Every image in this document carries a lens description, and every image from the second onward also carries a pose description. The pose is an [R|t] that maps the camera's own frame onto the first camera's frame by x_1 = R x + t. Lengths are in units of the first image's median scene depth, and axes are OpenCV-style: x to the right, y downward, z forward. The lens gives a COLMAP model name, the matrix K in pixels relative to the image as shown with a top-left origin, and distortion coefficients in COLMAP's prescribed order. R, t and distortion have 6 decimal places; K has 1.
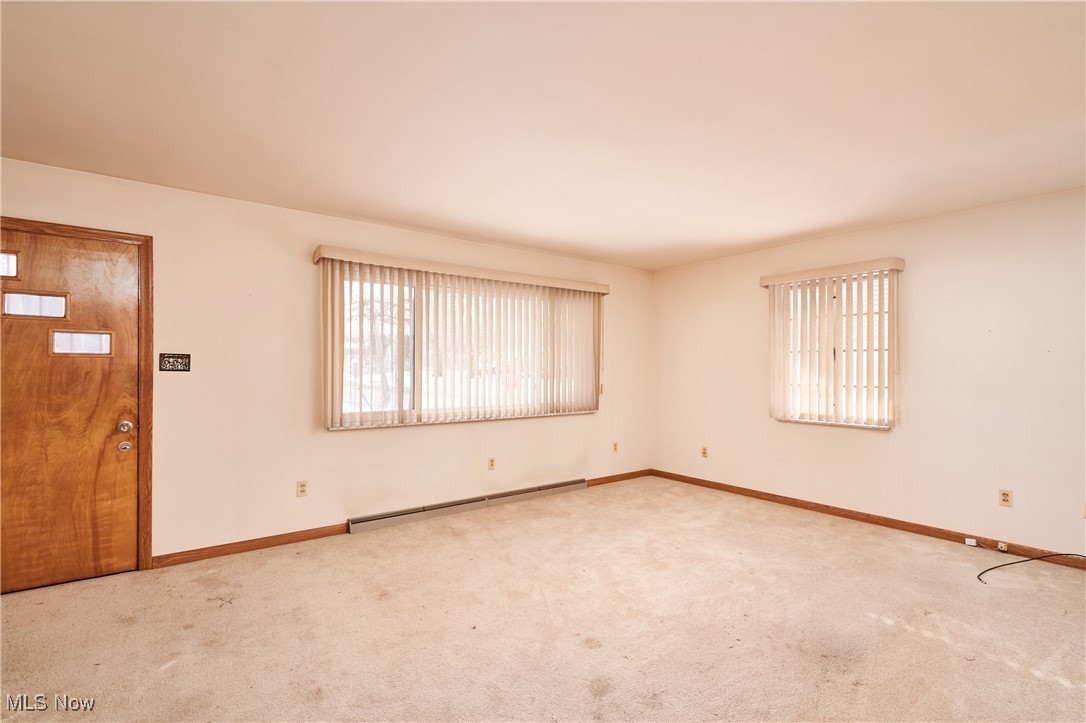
lens RADIAL K [[510.5, 0, 543.4], [0, 510.5, 366.2], [0, 0, 1]] dist [-0.003827, -0.000764]
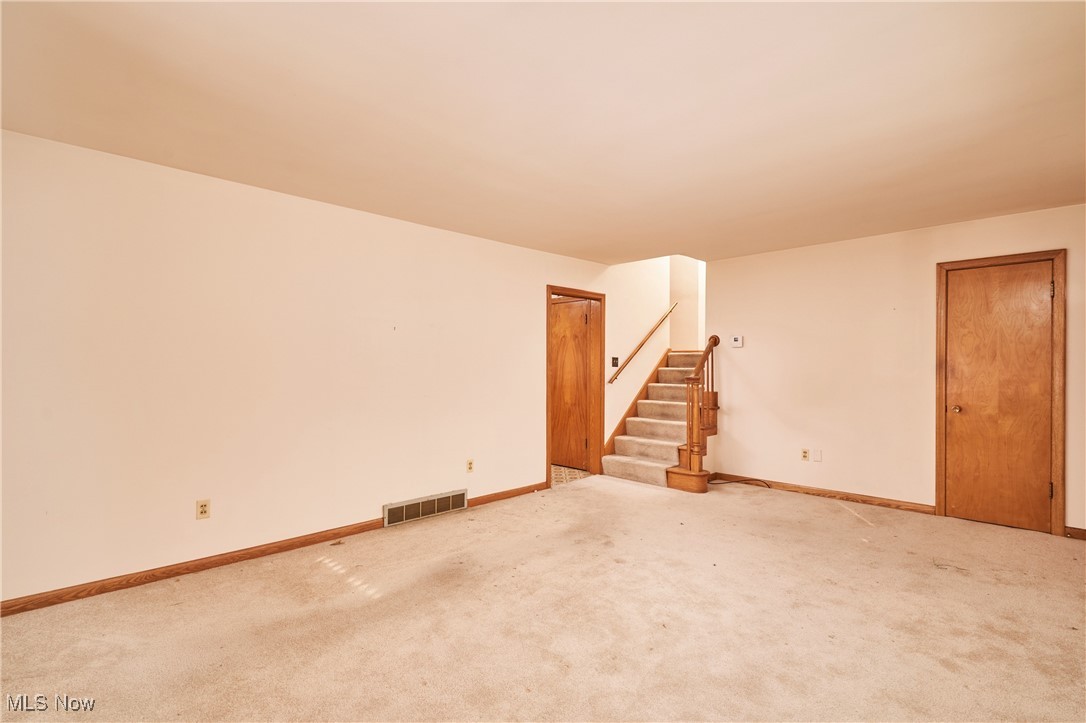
lens RADIAL K [[510.5, 0, 544.0], [0, 510.5, 361.8], [0, 0, 1]] dist [-0.003827, -0.000764]
pose [[-0.991365, -0.008622, -0.130846, 0.362339], [-0.007461, 0.999928, -0.009364, 0.015536], [0.130917, -0.008307, -0.991358, 1.750196]]
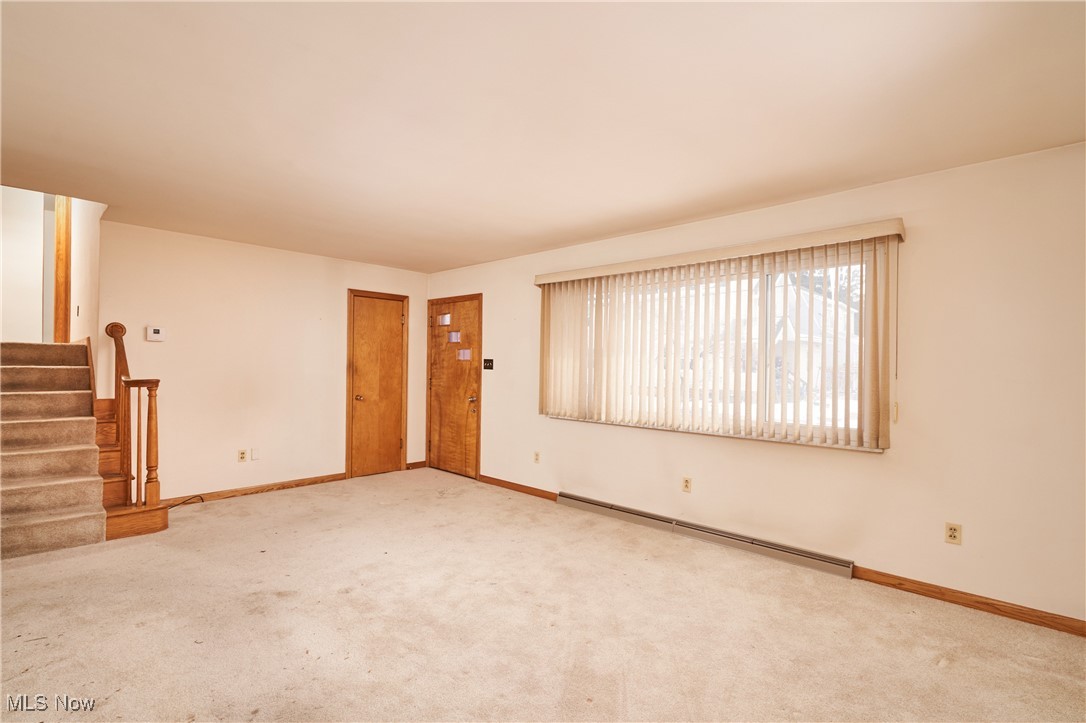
lens RADIAL K [[510.5, 0, 544.0], [0, 510.5, 365.6], [0, 0, 1]] dist [-0.003827, -0.000764]
pose [[0.155809, -0.004873, -0.987775, 1.026433], [-0.012757, 0.999895, -0.006945, 0.007136], [0.987705, 0.013683, 0.155730, 0.950401]]
